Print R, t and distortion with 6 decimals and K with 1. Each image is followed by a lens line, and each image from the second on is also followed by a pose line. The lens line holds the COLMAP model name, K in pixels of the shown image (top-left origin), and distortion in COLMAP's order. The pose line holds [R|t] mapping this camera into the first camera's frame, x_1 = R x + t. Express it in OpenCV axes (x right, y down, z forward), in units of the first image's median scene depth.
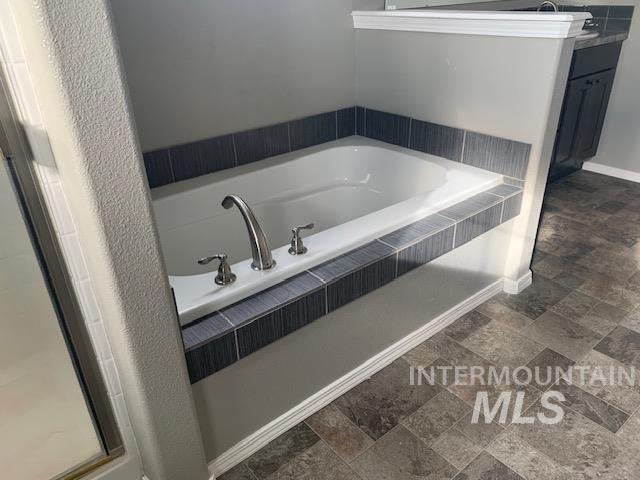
lens RADIAL K [[496.8, 0, 320.7], [0, 496.8, 243.3], [0, 0, 1]] dist [0.046511, -0.028617]
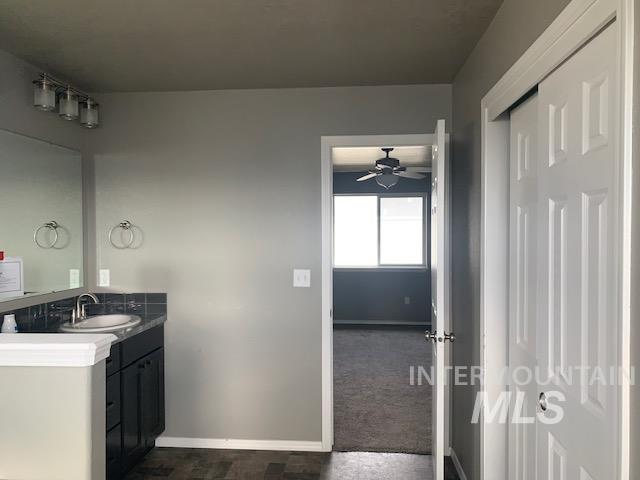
lens RADIAL K [[496.8, 0, 322.8], [0, 496.8, 239.1], [0, 0, 1]] dist [0.046511, -0.028617]
pose [[0.700002, 0.013876, 0.714006, 0.089048], [0.318934, 0.888491, -0.329946, -0.128424], [-0.638966, 0.458683, 0.617520, 0.042637]]
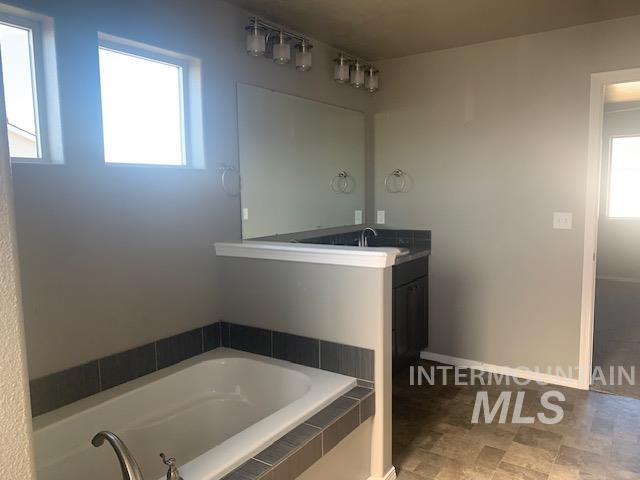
lens RADIAL K [[496.8, 0, 315.1], [0, 496.8, 241.7], [0, 0, 1]] dist [0.046511, -0.028617]
pose [[0.962197, -0.017193, 0.271811, -0.024265], [0.117173, 0.927055, -0.356146, -0.025581], [-0.245860, 0.374531, 0.894024, -0.092355]]
